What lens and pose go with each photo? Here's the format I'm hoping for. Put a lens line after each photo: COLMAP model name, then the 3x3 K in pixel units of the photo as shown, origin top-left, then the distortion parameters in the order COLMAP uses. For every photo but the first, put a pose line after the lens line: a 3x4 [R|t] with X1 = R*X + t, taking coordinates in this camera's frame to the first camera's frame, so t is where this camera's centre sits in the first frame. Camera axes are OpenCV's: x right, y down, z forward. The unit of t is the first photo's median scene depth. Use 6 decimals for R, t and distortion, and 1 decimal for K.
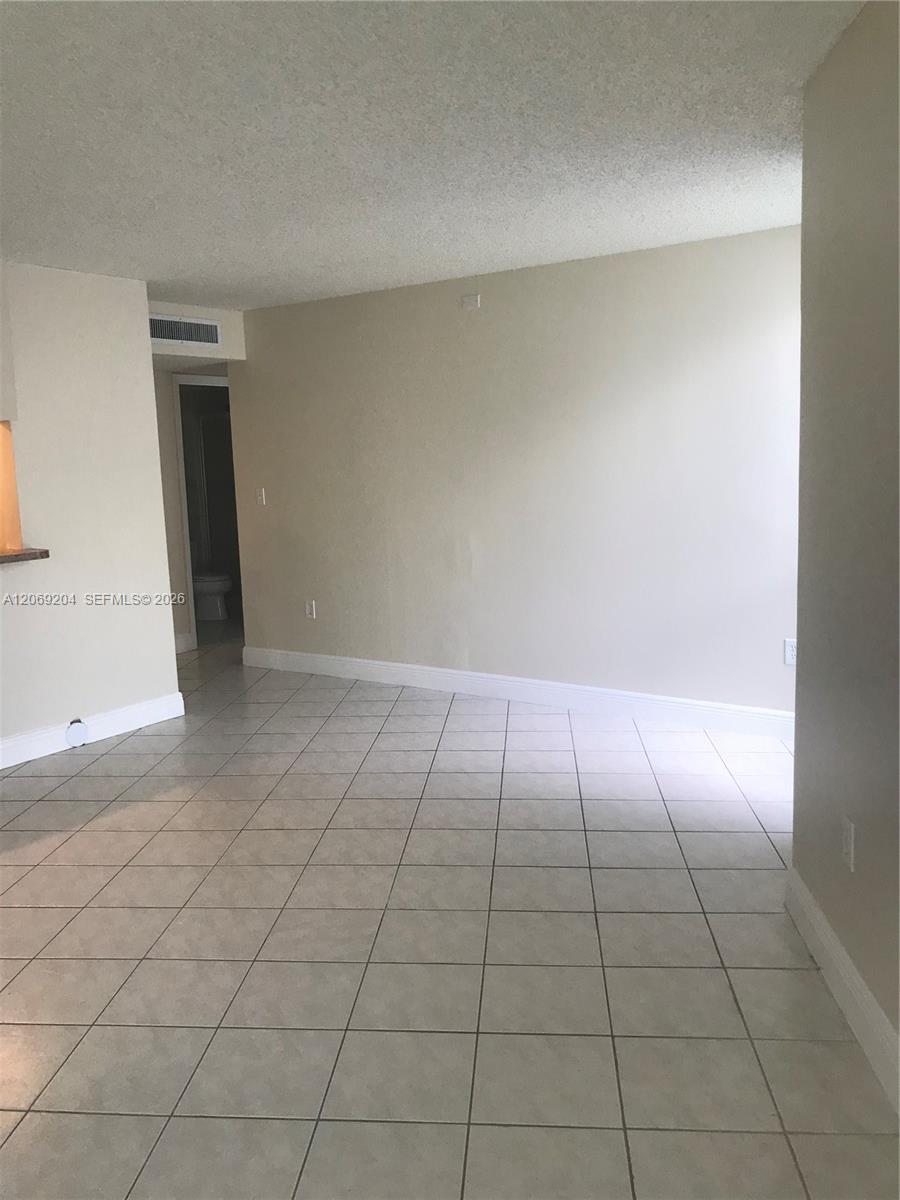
lens RADIAL K [[991.1, 0, 445.3], [0, 991.1, 584.7], [0, 0, 1]] dist [0.011140, -0.012331]
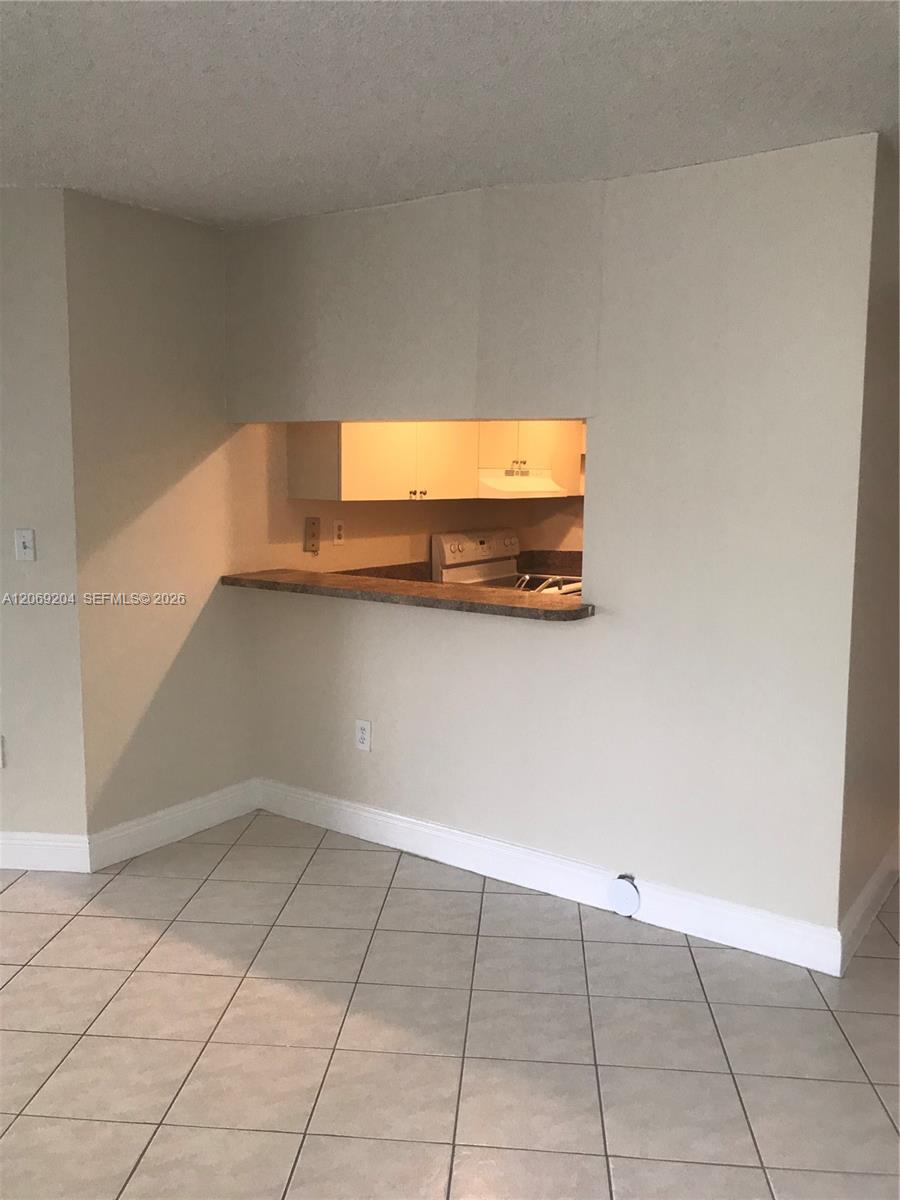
lens RADIAL K [[985.7, 0, 441.2], [0, 985.7, 589.2], [0, 0, 1]] dist [0.083798, -0.134771]
pose [[-0.005514, 0.150013, -0.988669, 0.244322], [-0.143396, 0.978347, 0.149247, -0.126914], [0.989650, 0.142594, 0.016116, 0.842843]]
